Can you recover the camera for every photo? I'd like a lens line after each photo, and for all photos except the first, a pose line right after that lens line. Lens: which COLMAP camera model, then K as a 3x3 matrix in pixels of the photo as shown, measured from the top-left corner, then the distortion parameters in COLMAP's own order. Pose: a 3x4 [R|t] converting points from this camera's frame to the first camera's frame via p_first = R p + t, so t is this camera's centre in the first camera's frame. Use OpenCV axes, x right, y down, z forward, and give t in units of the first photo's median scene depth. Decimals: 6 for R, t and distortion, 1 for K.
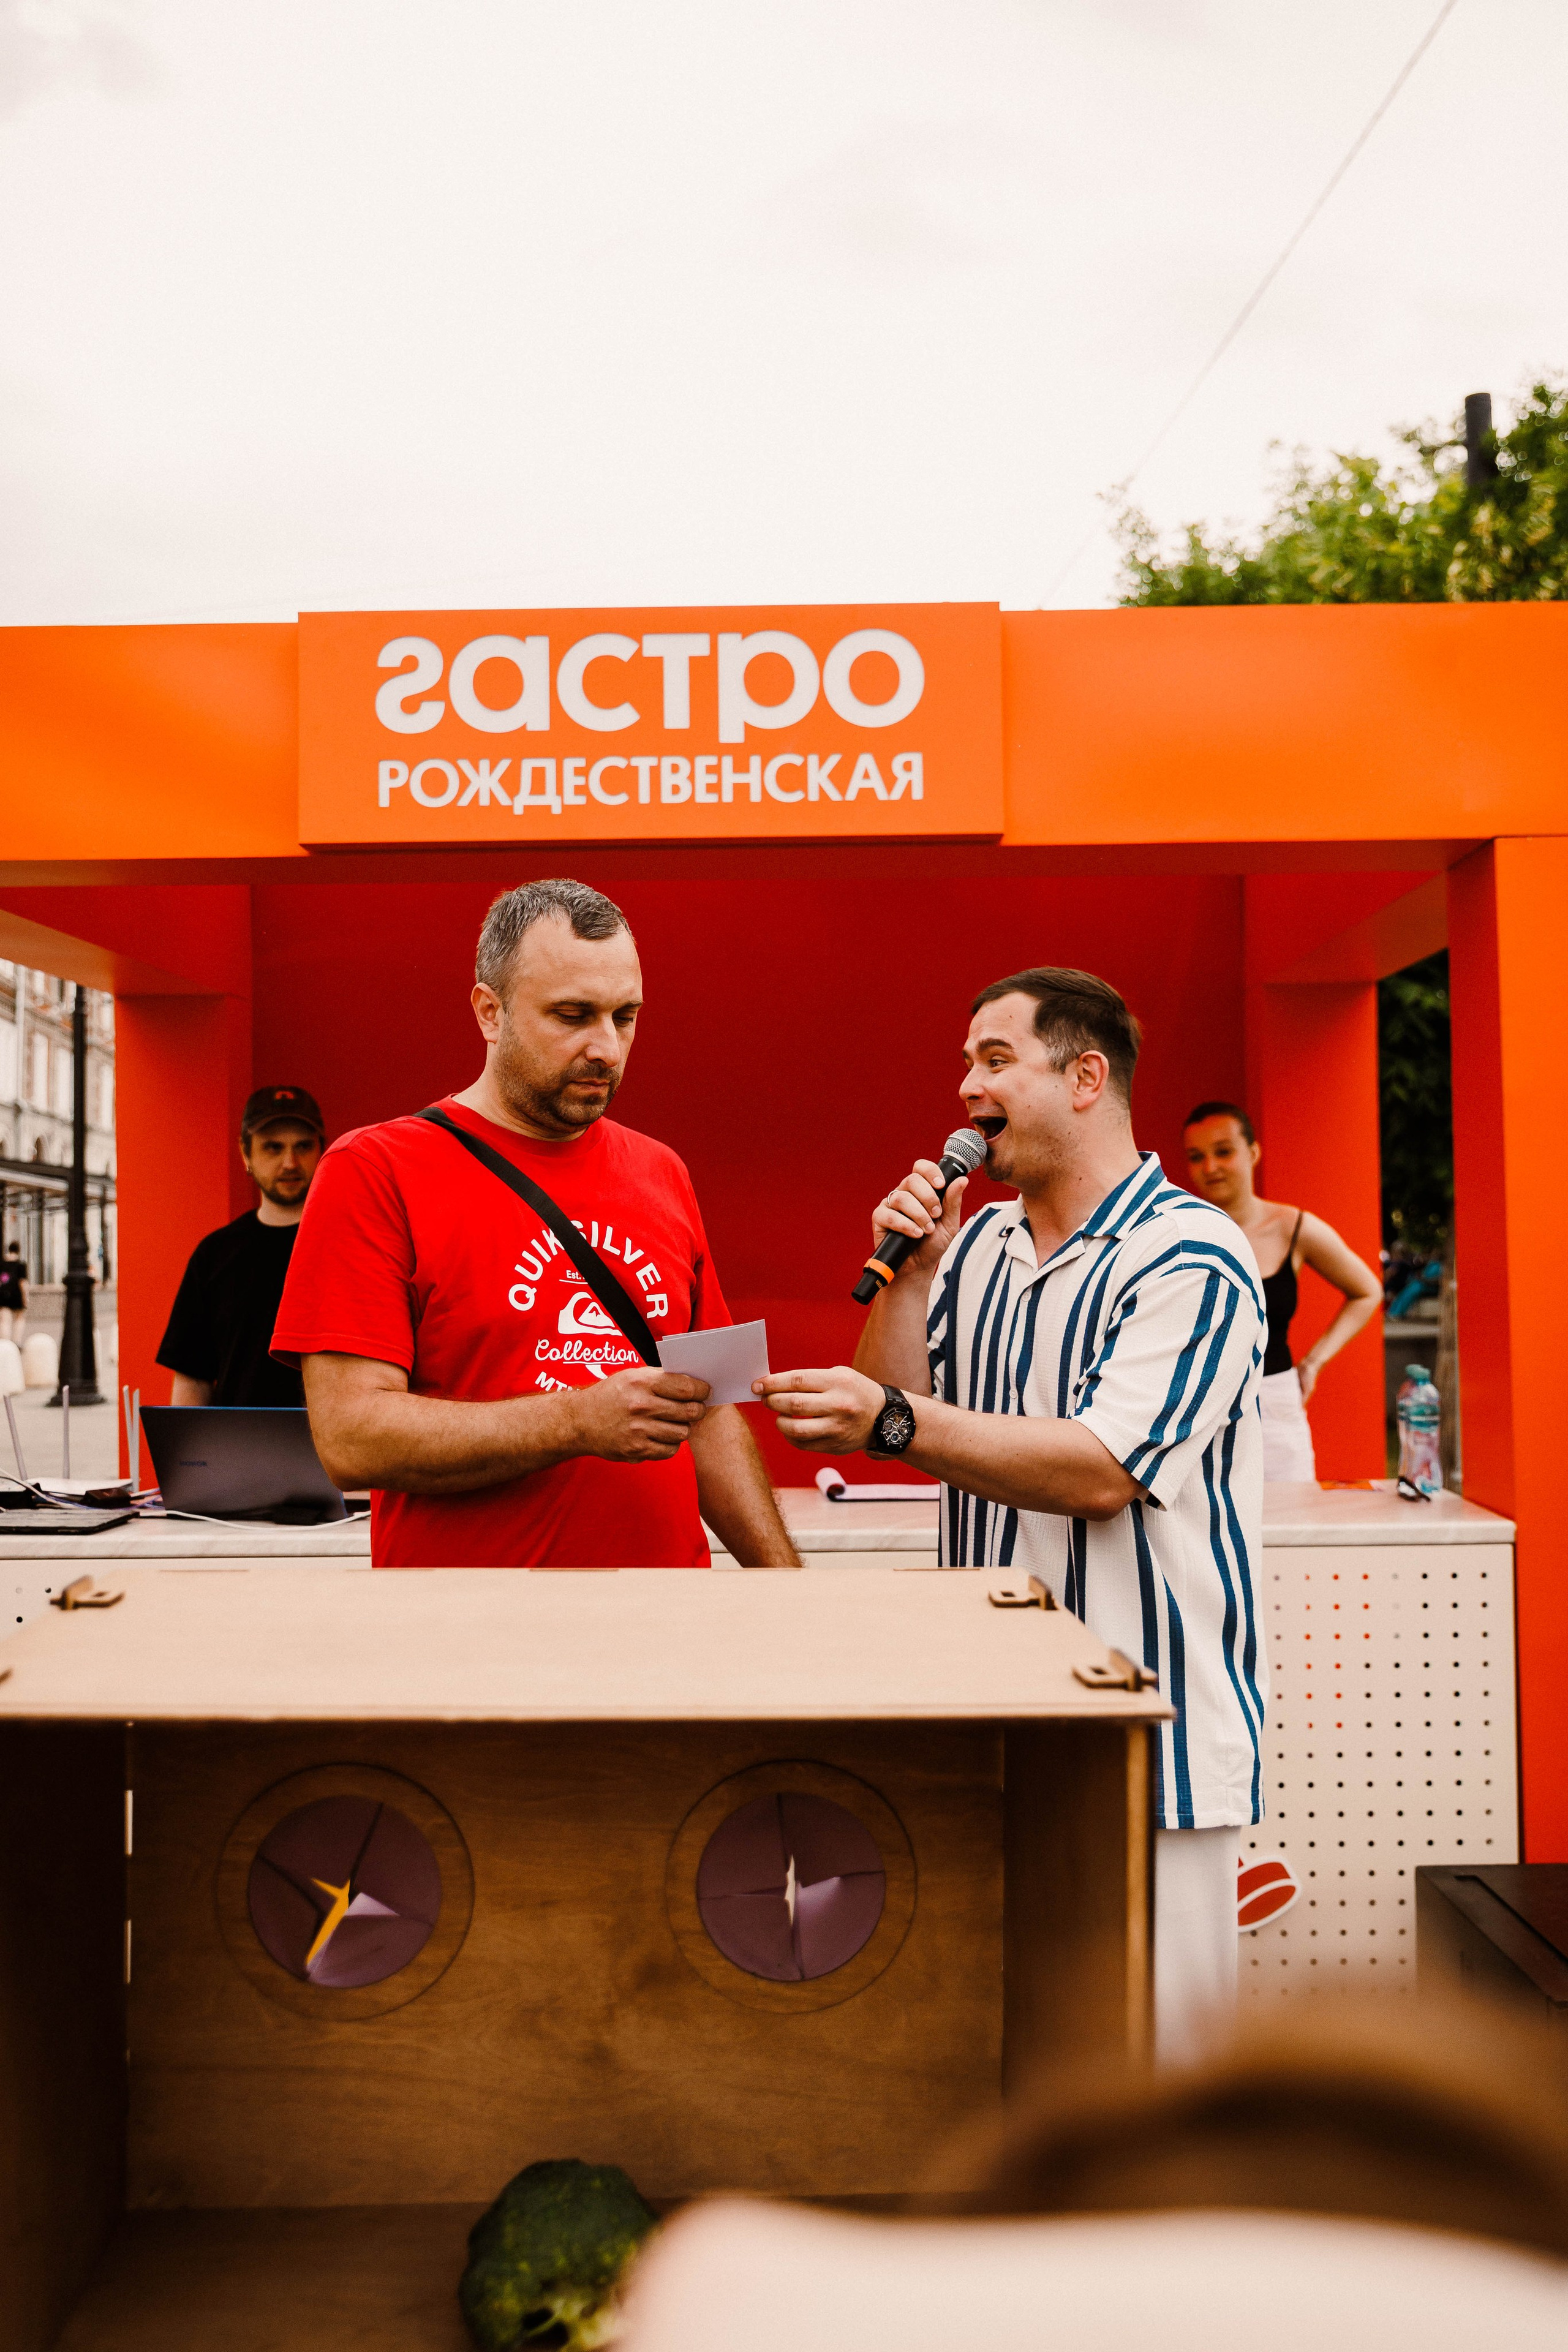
lens RADIAL K [[2322.9, 0, 784.0], [0, 2322.9, 1176.0], [0, 0, 1]] dist [0.001791, -0.008321]
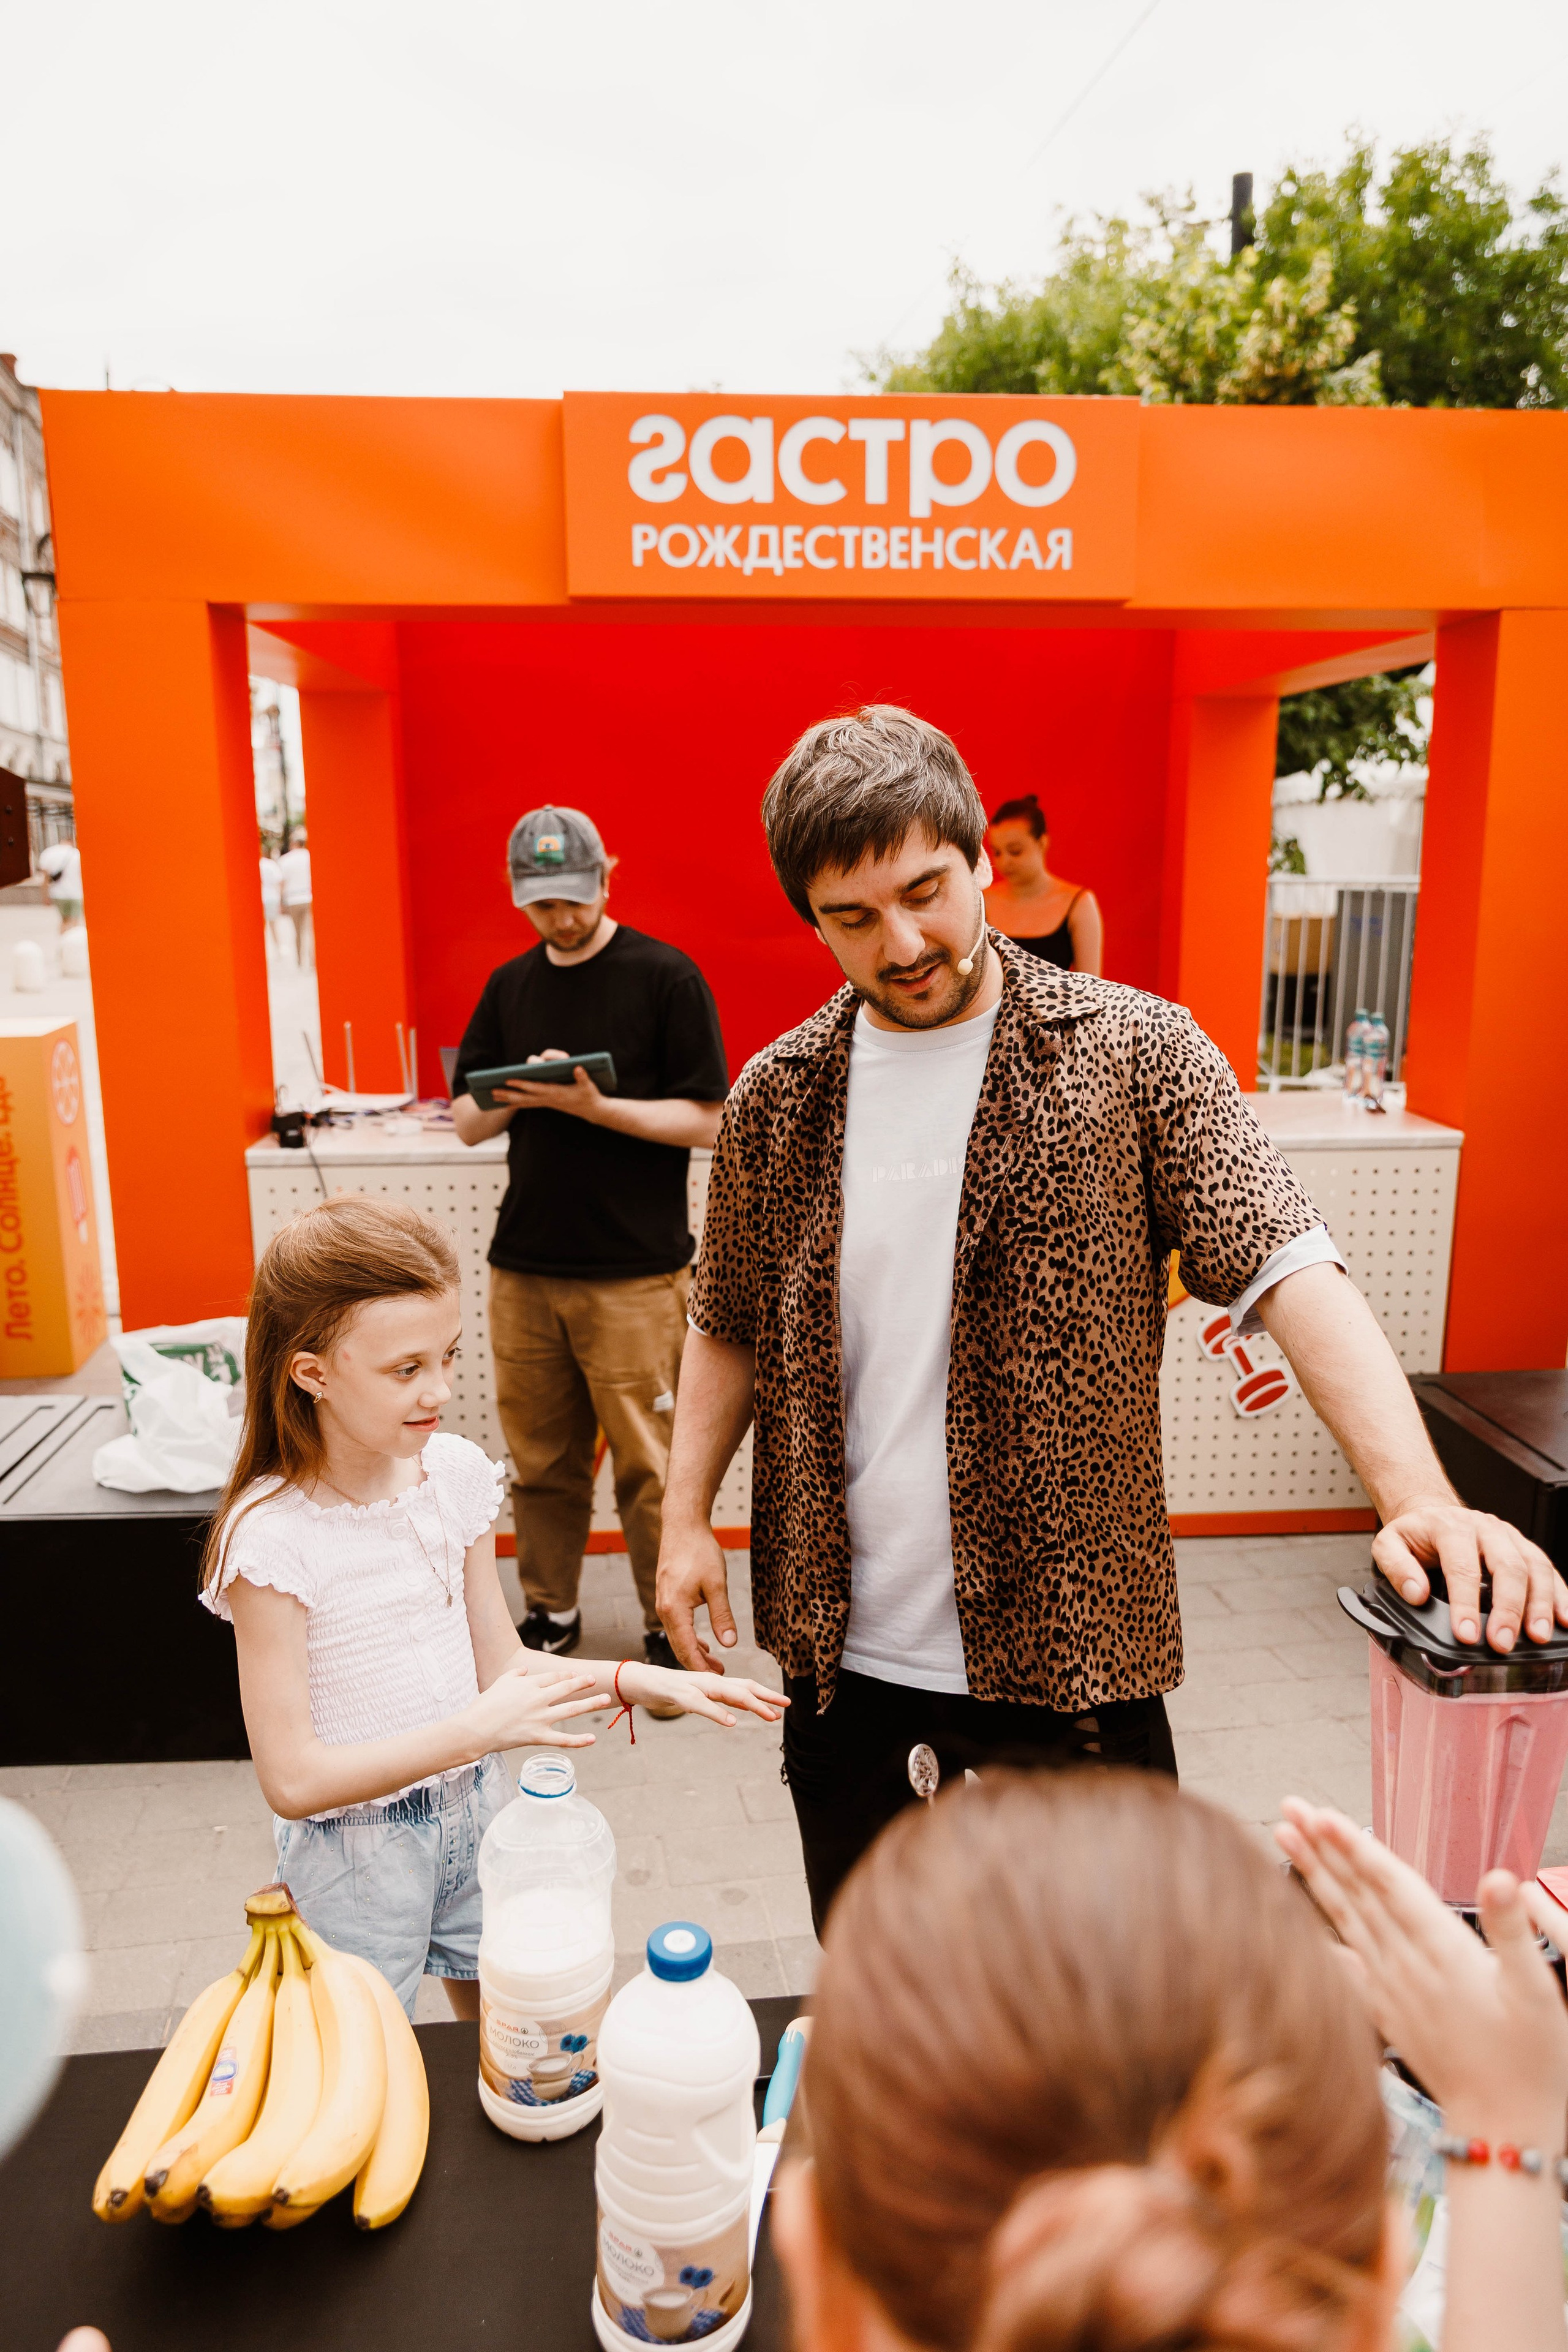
lens RADIAL K [[1683.1, 0, 751.2], [0, 1683.1, 1194.8], [0, 0, 1]] dist [0.000551, 0.024014]
pose [[0.996006, -0.010194, 0.088700, -0.194725], [-0.010857, 0.972259, 0.233654, -0.044223], [-0.088621, -0.233684, 0.968265, 0.056373]]
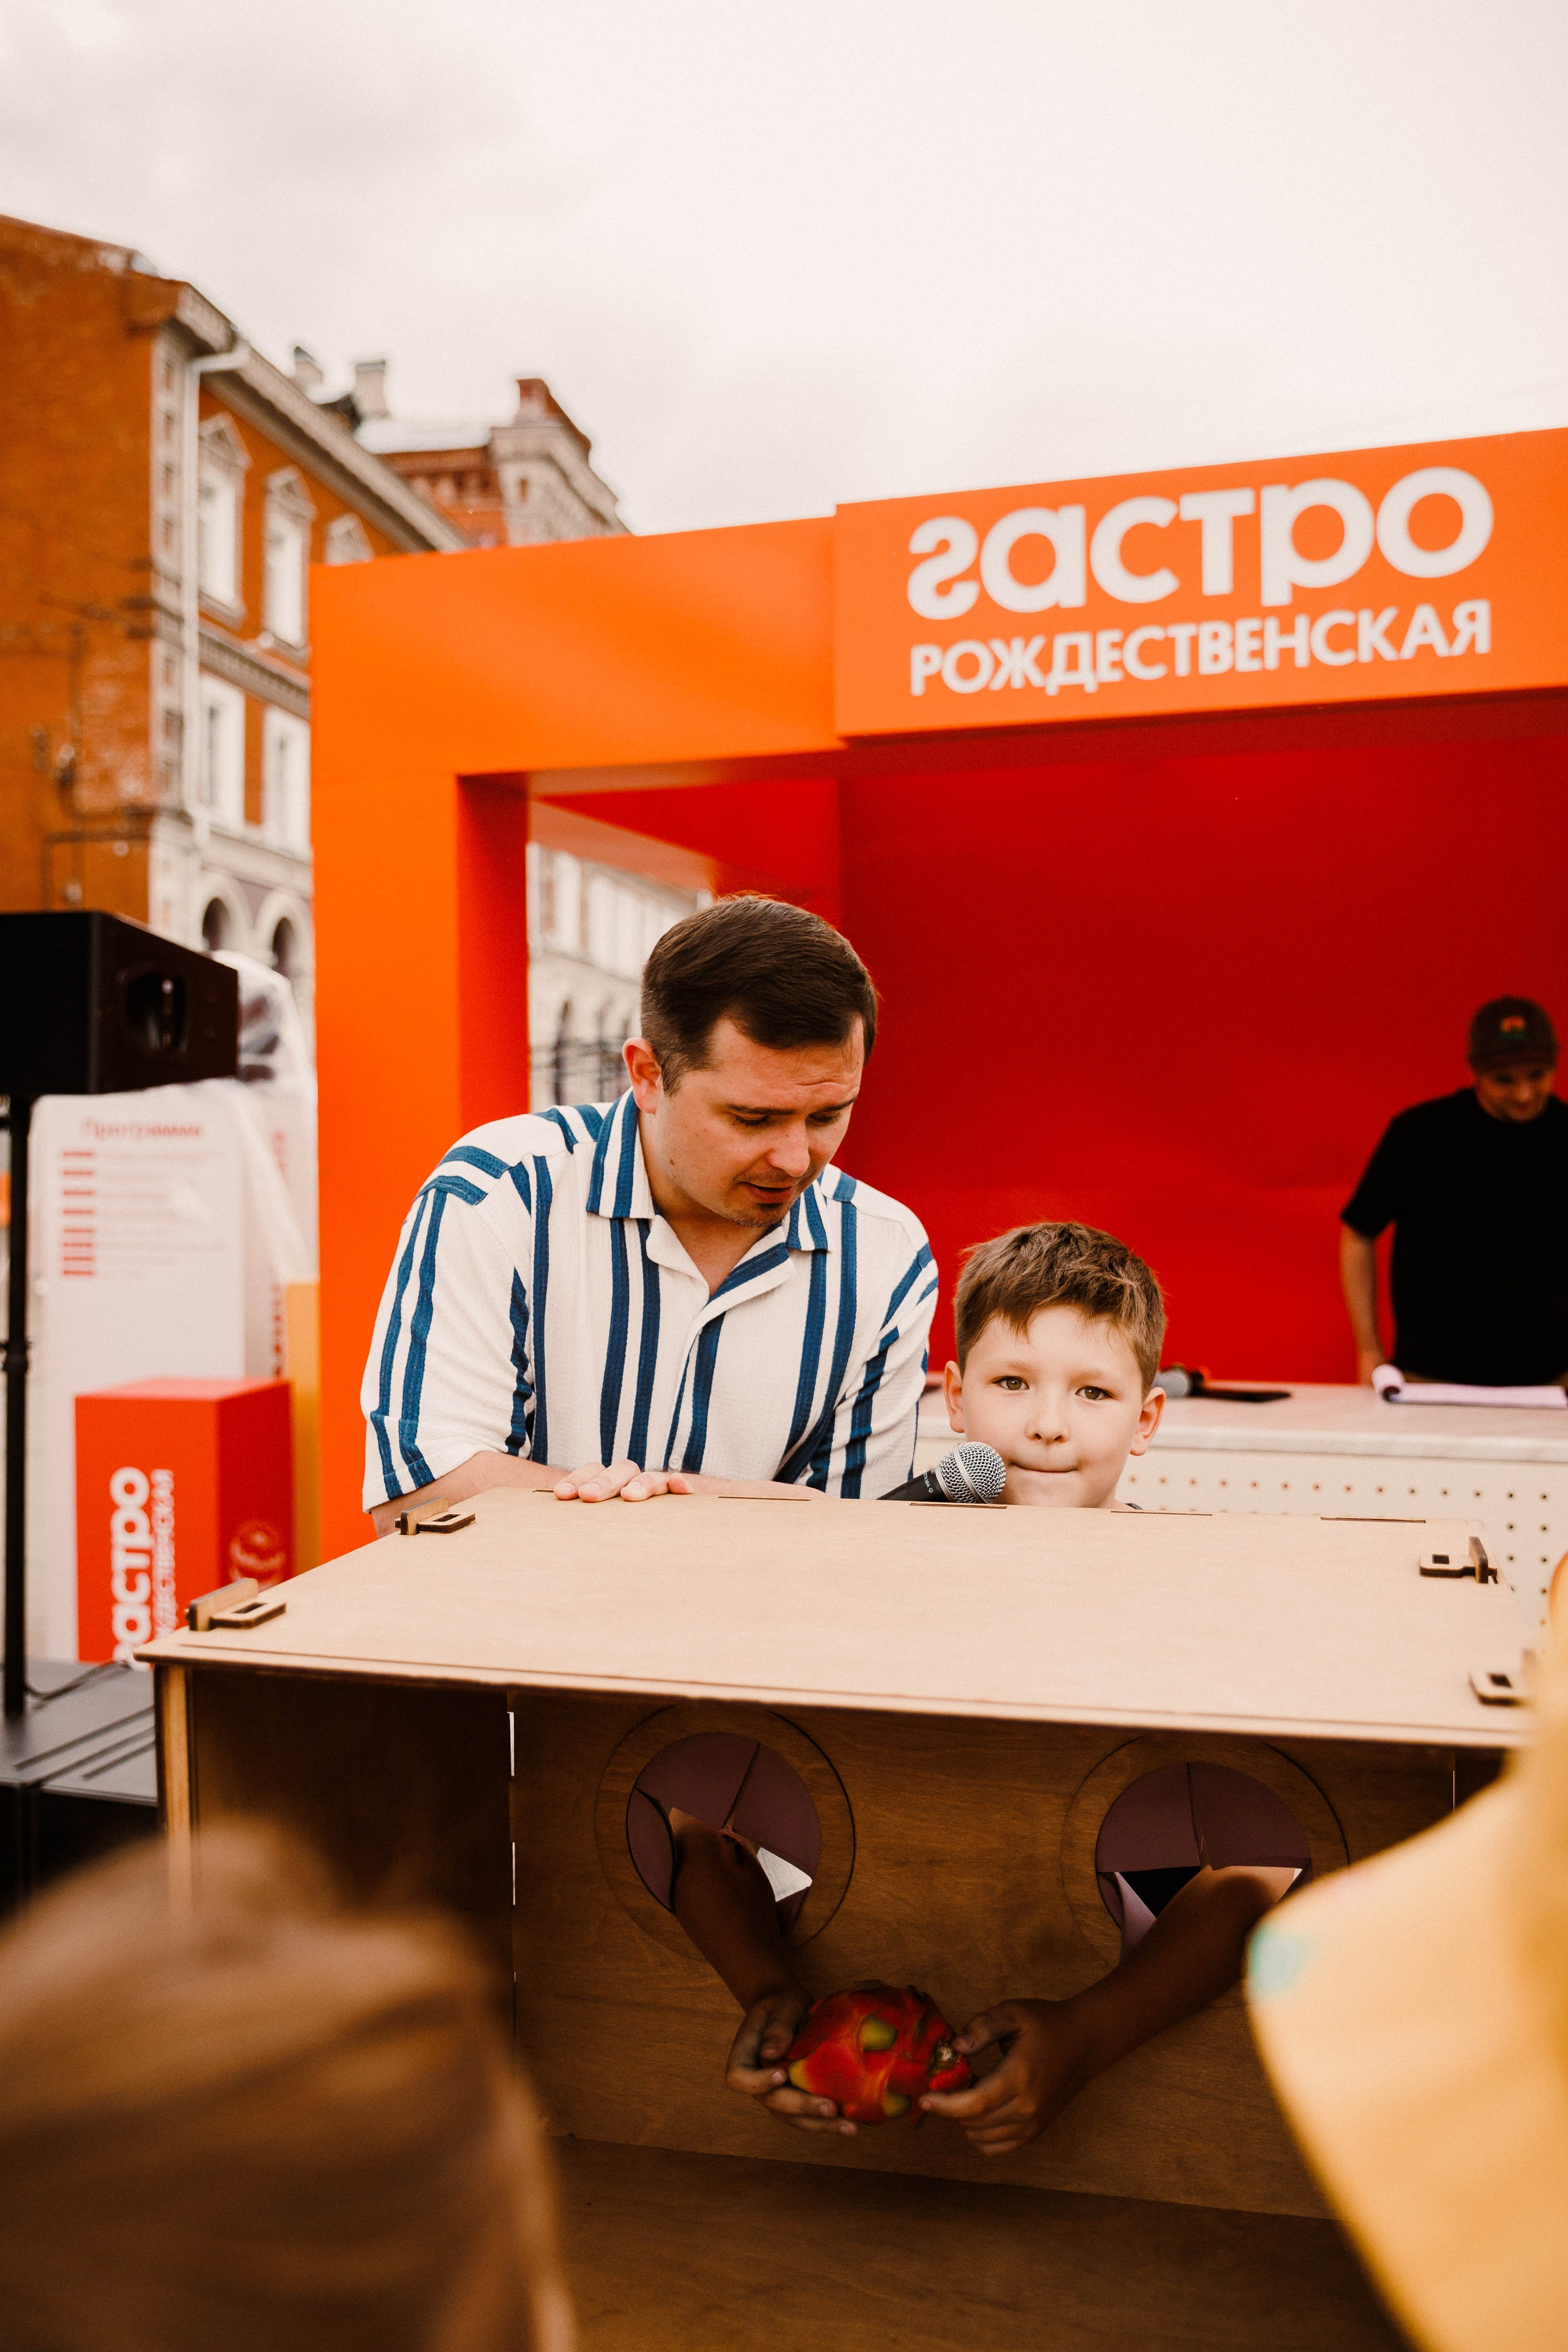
lens RADIAL K [[2203.4, 0, 784.0], [0, 2203.4, 1176.0], [0, 0, 1]] dist [-0.004593, 0.023504]
pose [[0.958962, 0.003291, -0.283516, 0.040085], [0.011140, 0.998723, 0.049273, -0.000776], [0.283317, -0.050409, 0.957701, 0.074077]]
